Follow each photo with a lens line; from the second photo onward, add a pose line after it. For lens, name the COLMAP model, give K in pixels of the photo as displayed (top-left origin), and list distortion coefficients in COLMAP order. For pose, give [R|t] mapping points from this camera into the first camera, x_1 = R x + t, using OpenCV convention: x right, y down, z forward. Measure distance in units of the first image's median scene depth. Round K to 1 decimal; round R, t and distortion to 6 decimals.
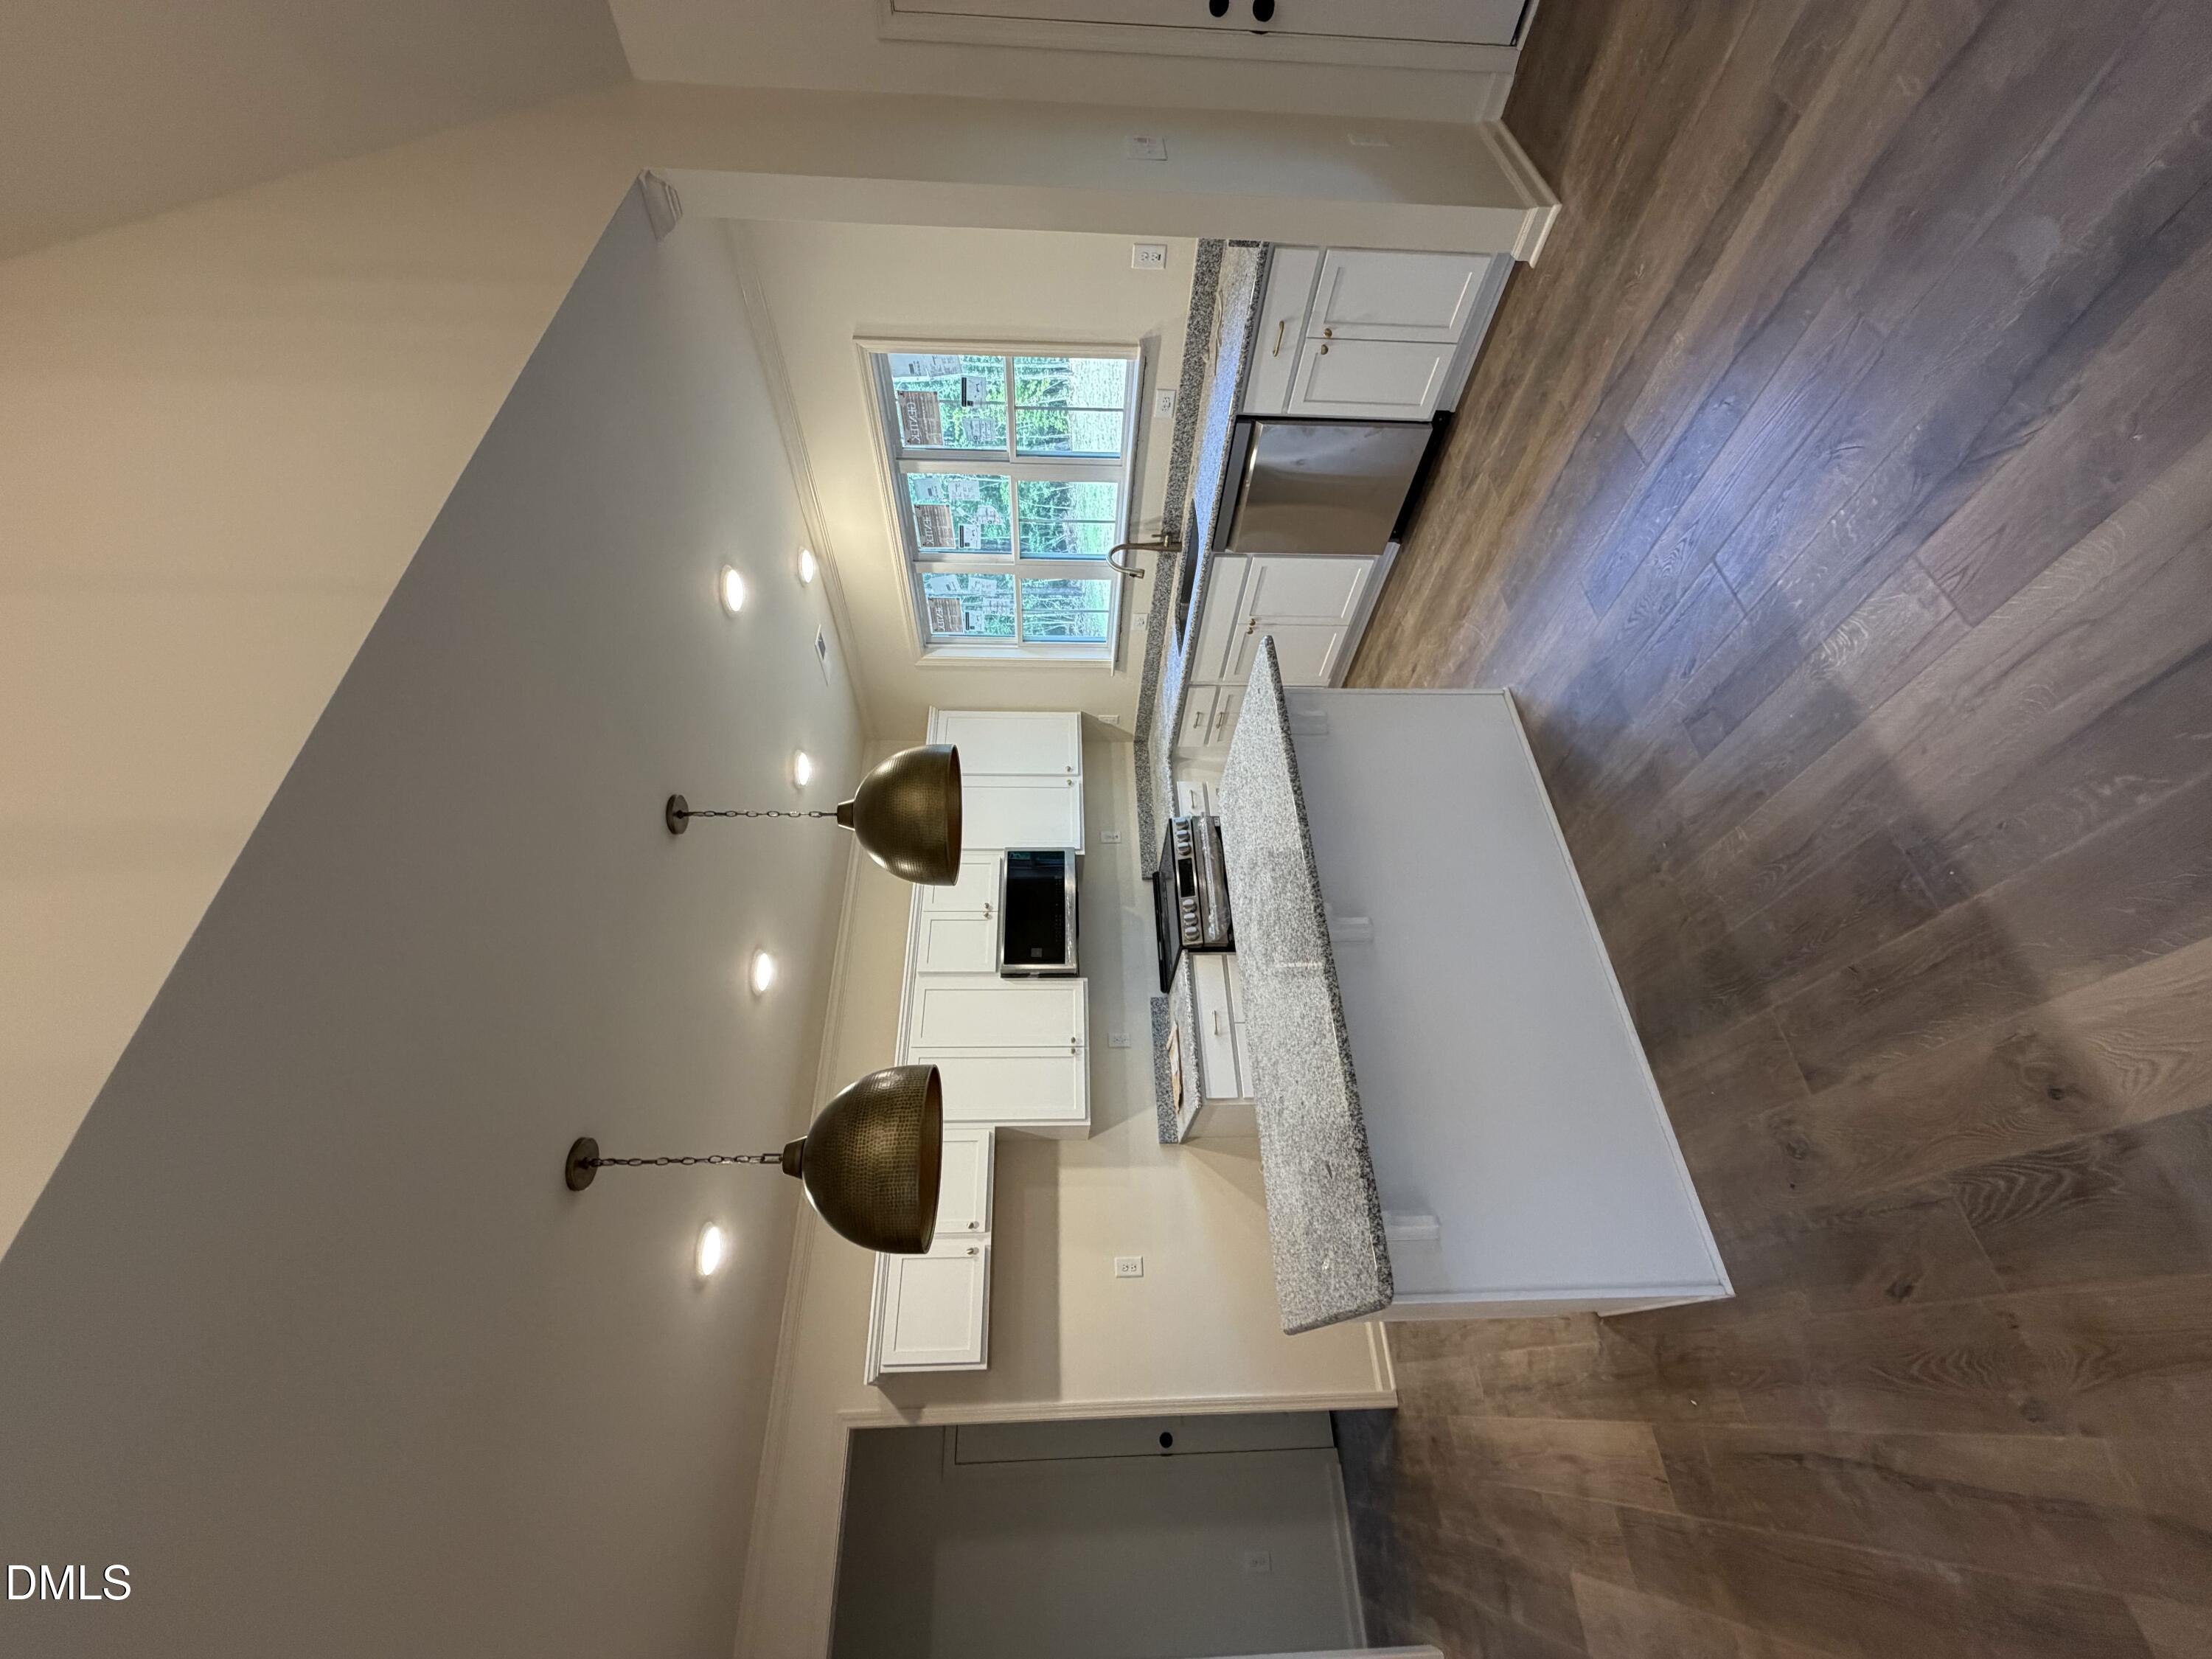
lens RADIAL K [[882.9, 0, 1105.7], [0, 882.9, 829.8], [0, 0, 1]] dist [-0.000512, 0.000564]
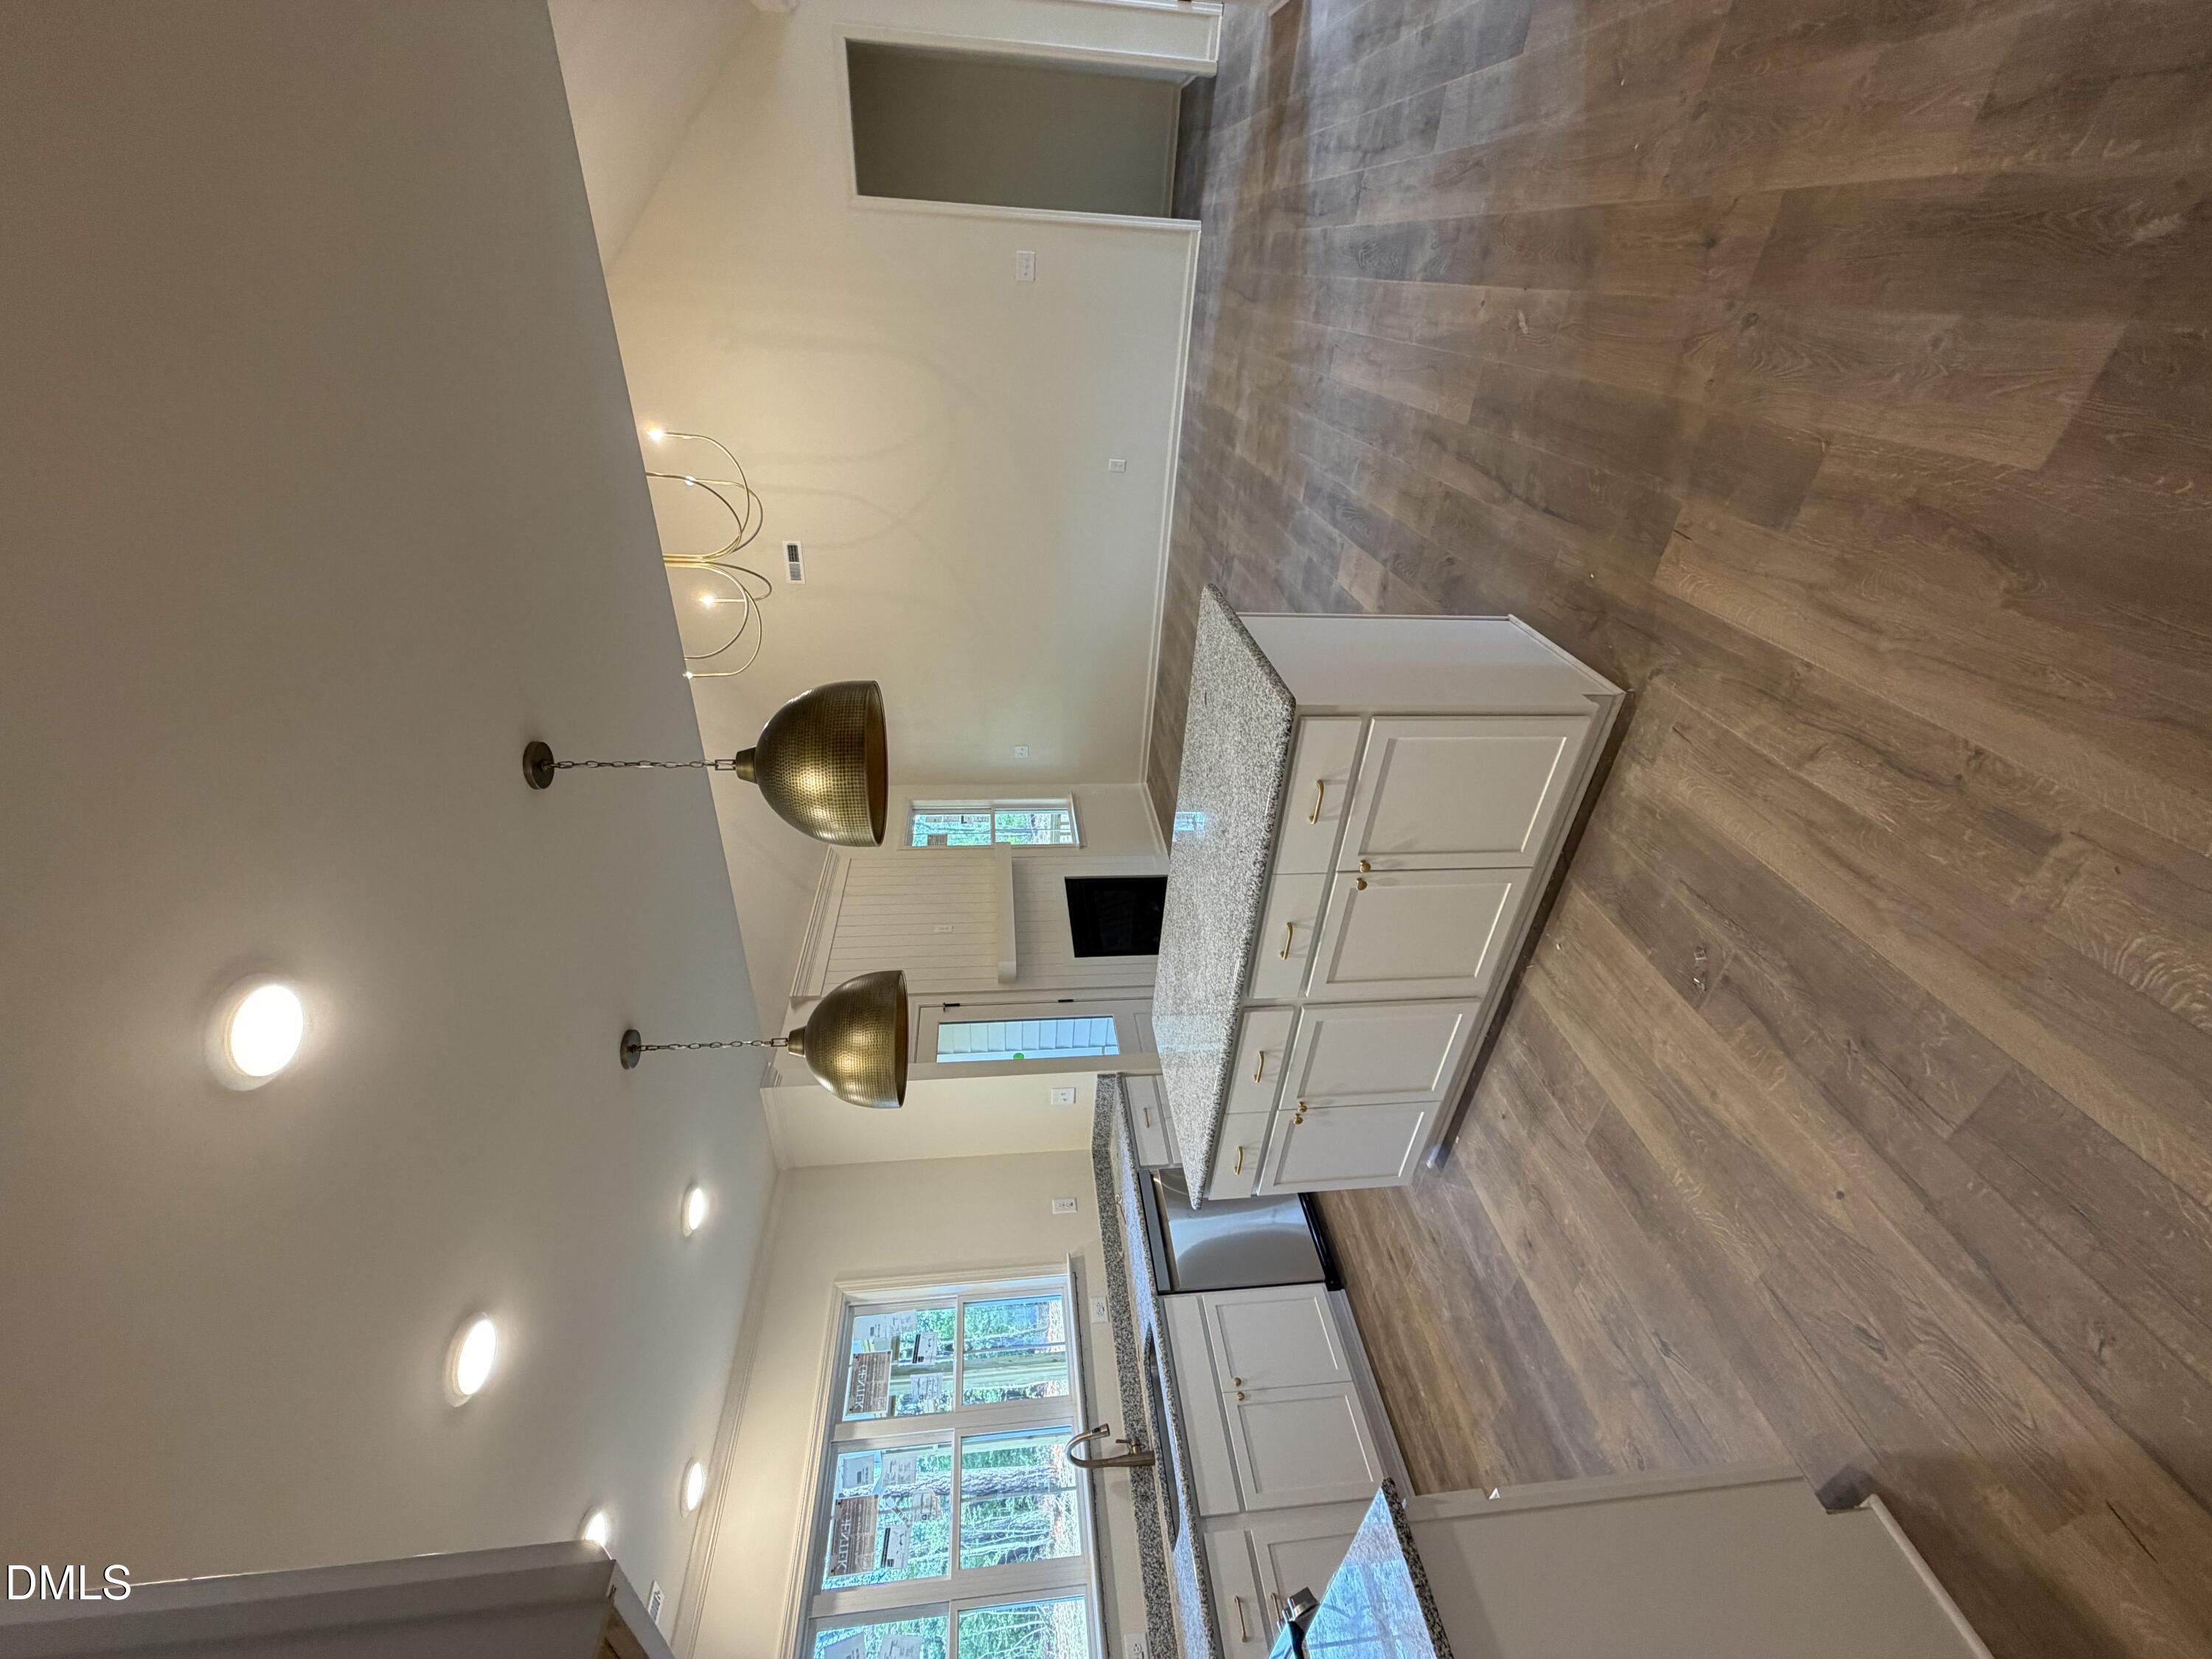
lens RADIAL K [[882.9, 0, 1105.7], [0, 882.9, 829.8], [0, 0, 1]] dist [-0.000512, 0.000564]
pose [[0.985437, -0.069496, 0.155194, -0.049746], [0.113456, -0.411101, -0.904502, 0.688186], [0.126659, 0.908937, -0.397229, 0.788146]]
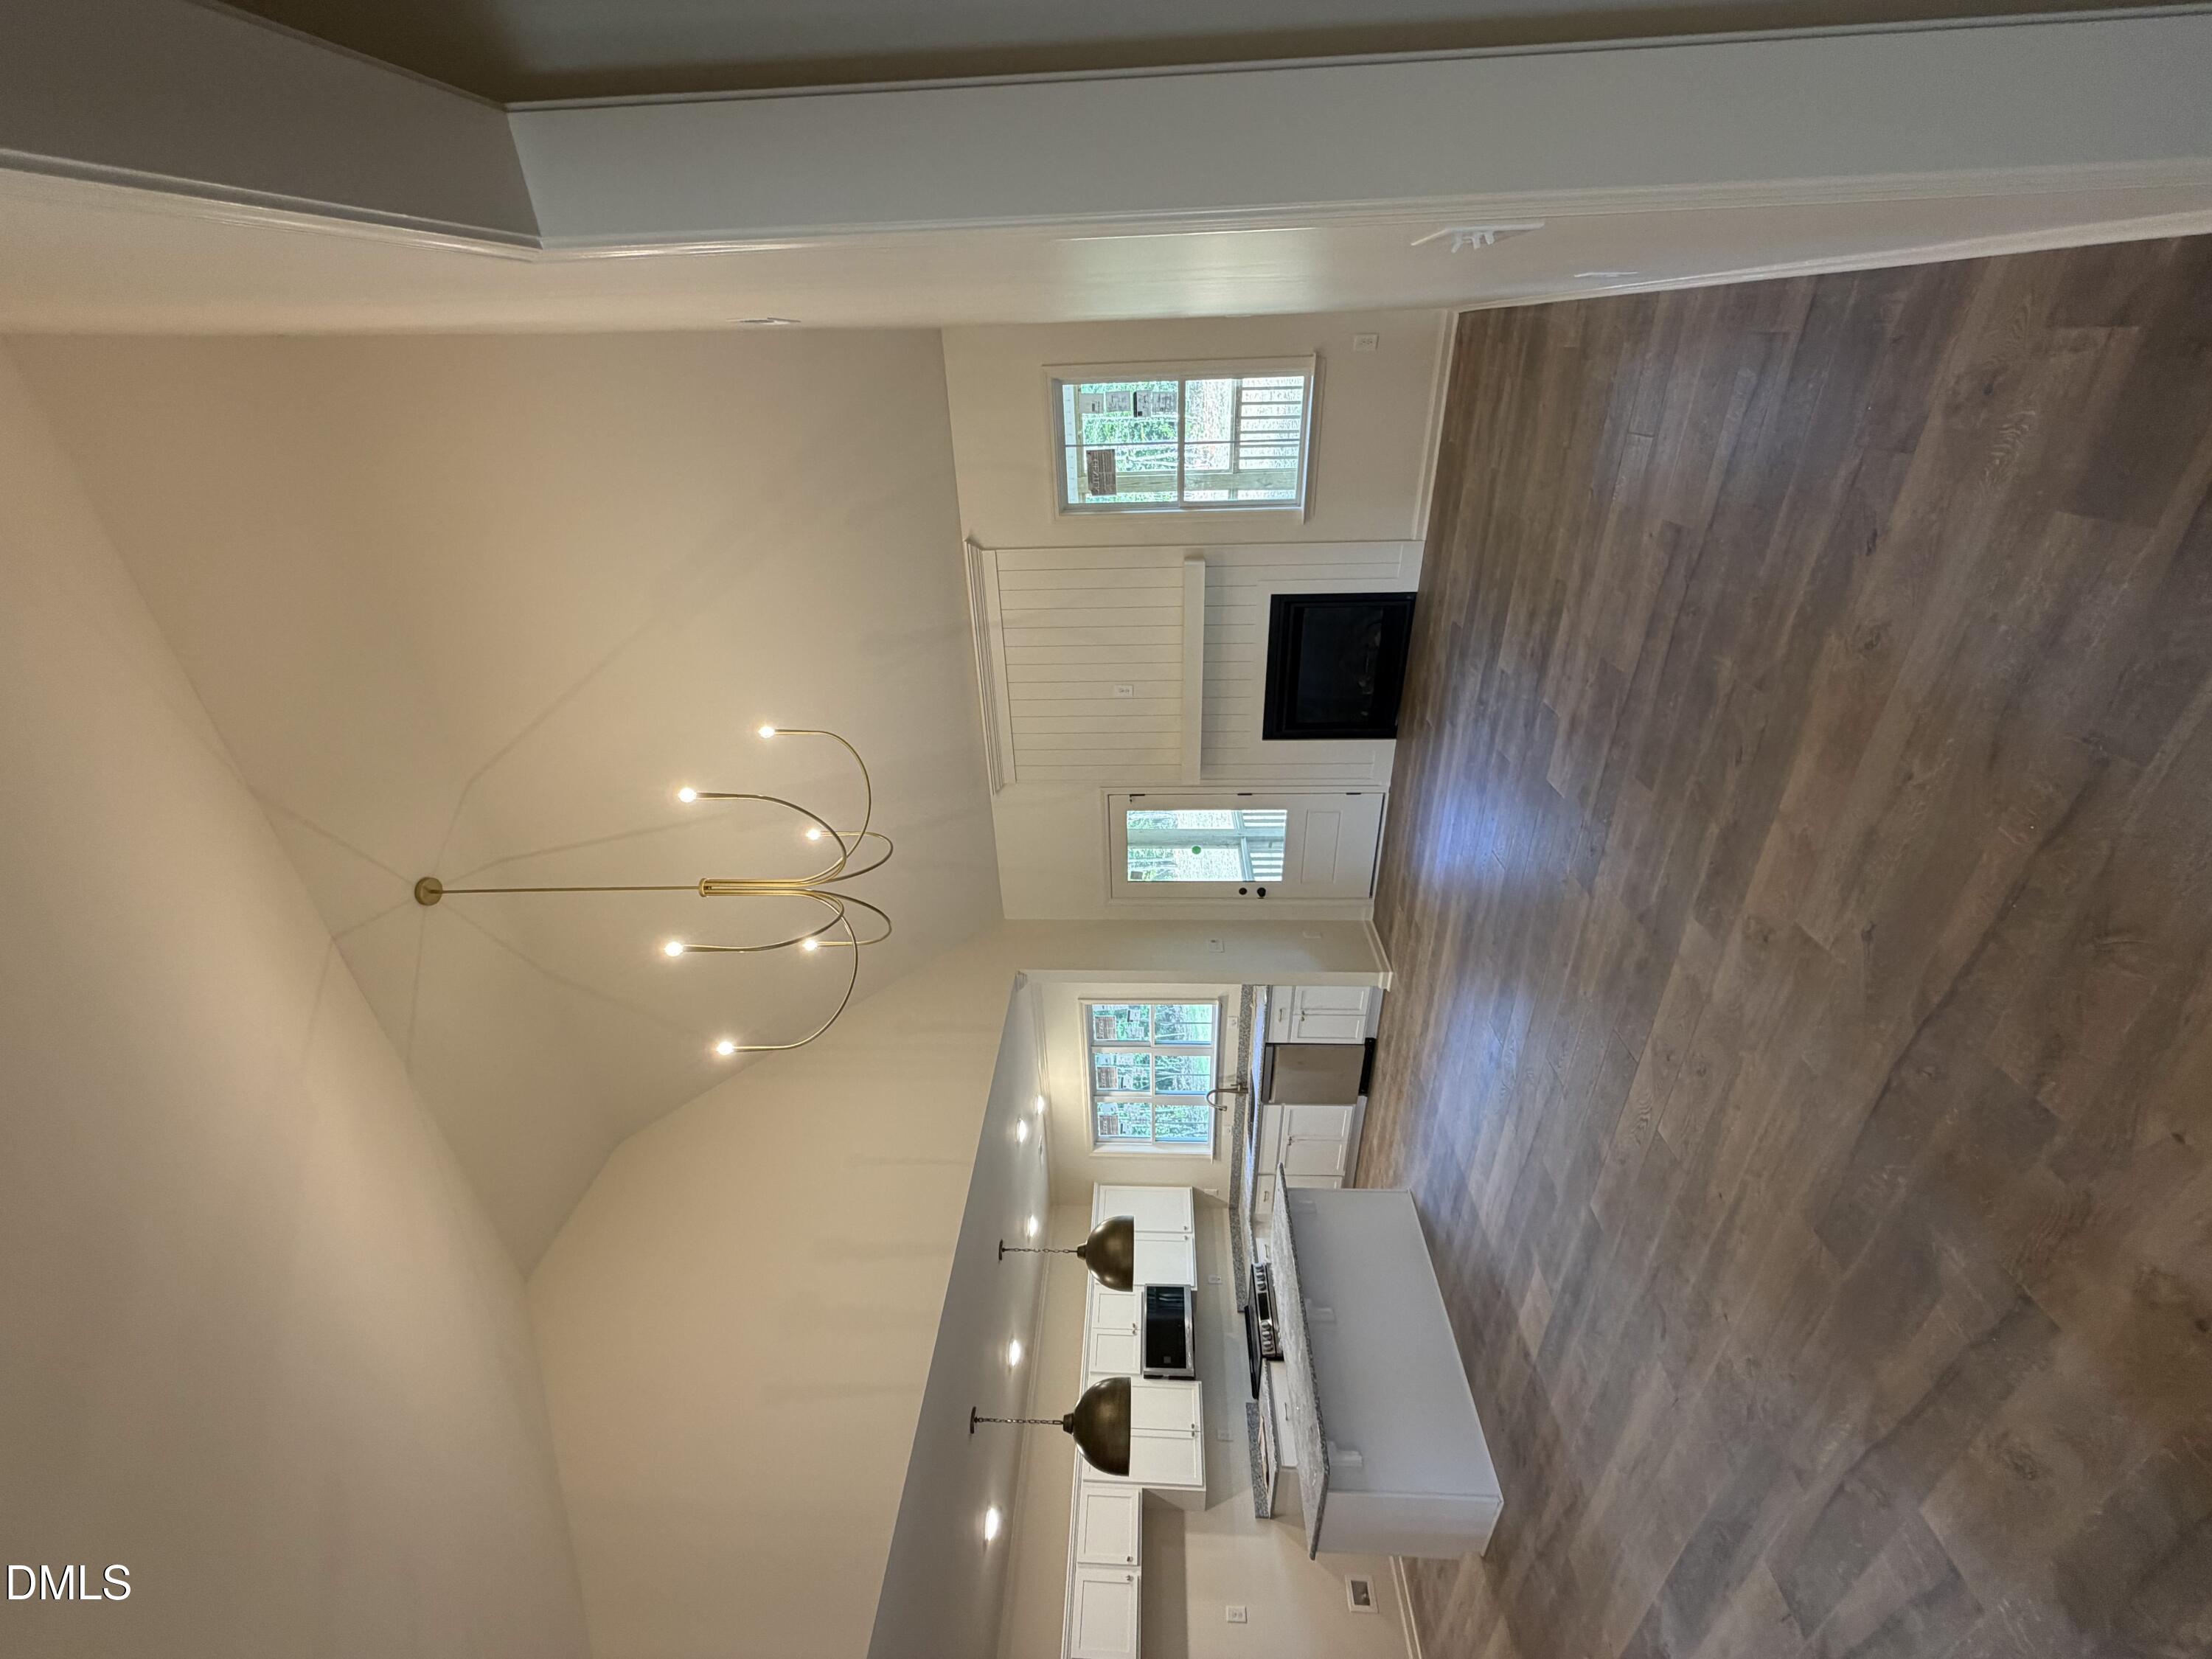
lens RADIAL K [[882.8, 0, 1106.0], [0, 882.8, 829.5], [0, 0, 1]] dist [-0.000359, 0.000581]
pose [[0.993258, -0.033945, -0.110846, 0.017270], [-0.022119, 0.883111, -0.468643, 0.048719], [0.113797, 0.467935, 0.876406, -0.811515]]
